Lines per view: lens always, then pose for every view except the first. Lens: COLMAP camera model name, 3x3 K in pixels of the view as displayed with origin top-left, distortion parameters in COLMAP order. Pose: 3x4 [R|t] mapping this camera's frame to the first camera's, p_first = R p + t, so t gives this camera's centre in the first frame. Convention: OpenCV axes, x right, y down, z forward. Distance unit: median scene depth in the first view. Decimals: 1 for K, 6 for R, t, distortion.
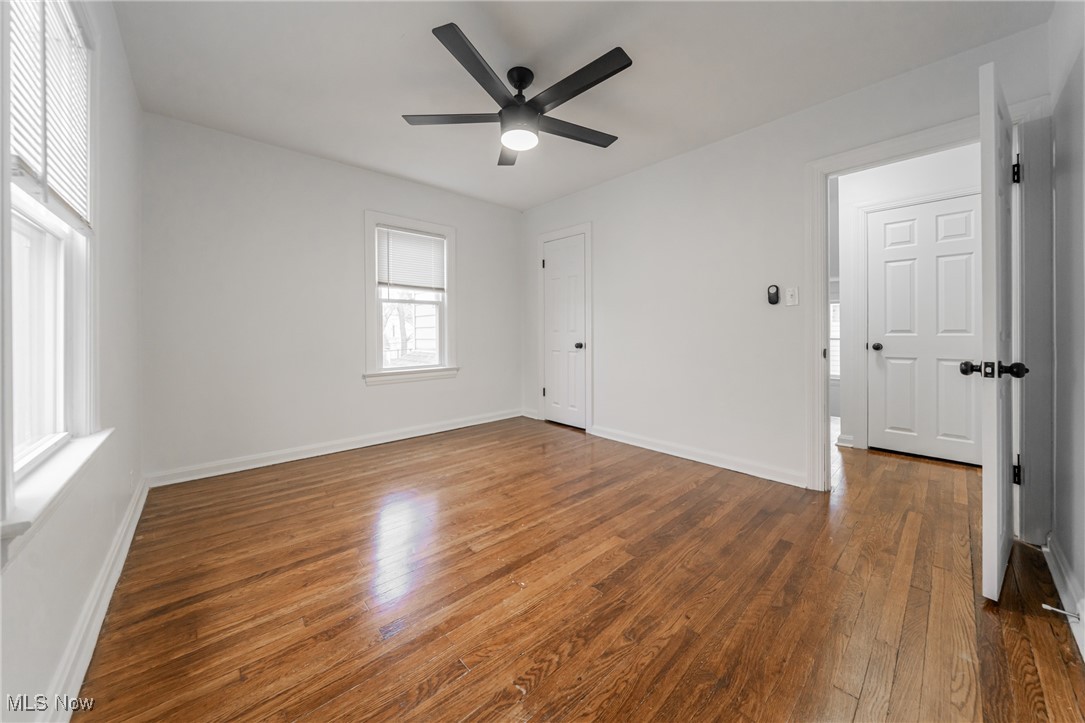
lens RADIAL K [[380.1, 0, 537.7], [0, 380.1, 333.7], [0, 0, 1]] dist [0.001448, 0.000033]
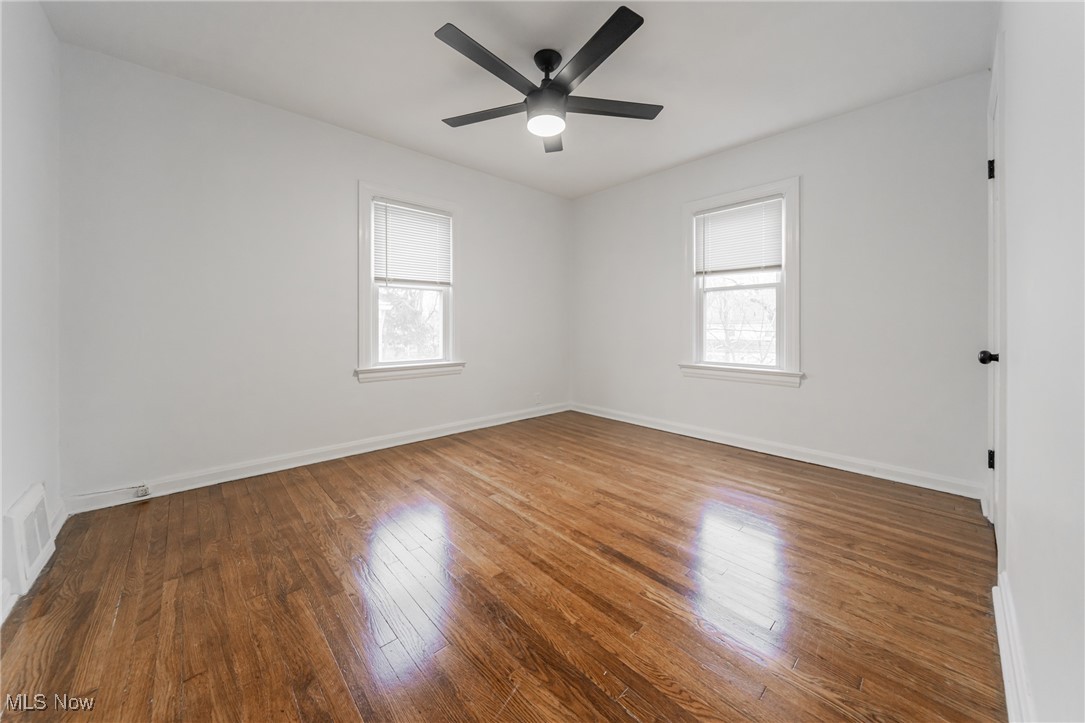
lens RADIAL K [[380.1, 0, 537.7], [0, 380.1, 333.7], [0, 0, 1]] dist [0.001448, 0.000033]
pose [[0.011869, 0.026307, -0.999583, 0.977546], [-0.001942, 0.999653, 0.026286, -0.005621], [0.999928, 0.001629, 0.011916, 1.023718]]
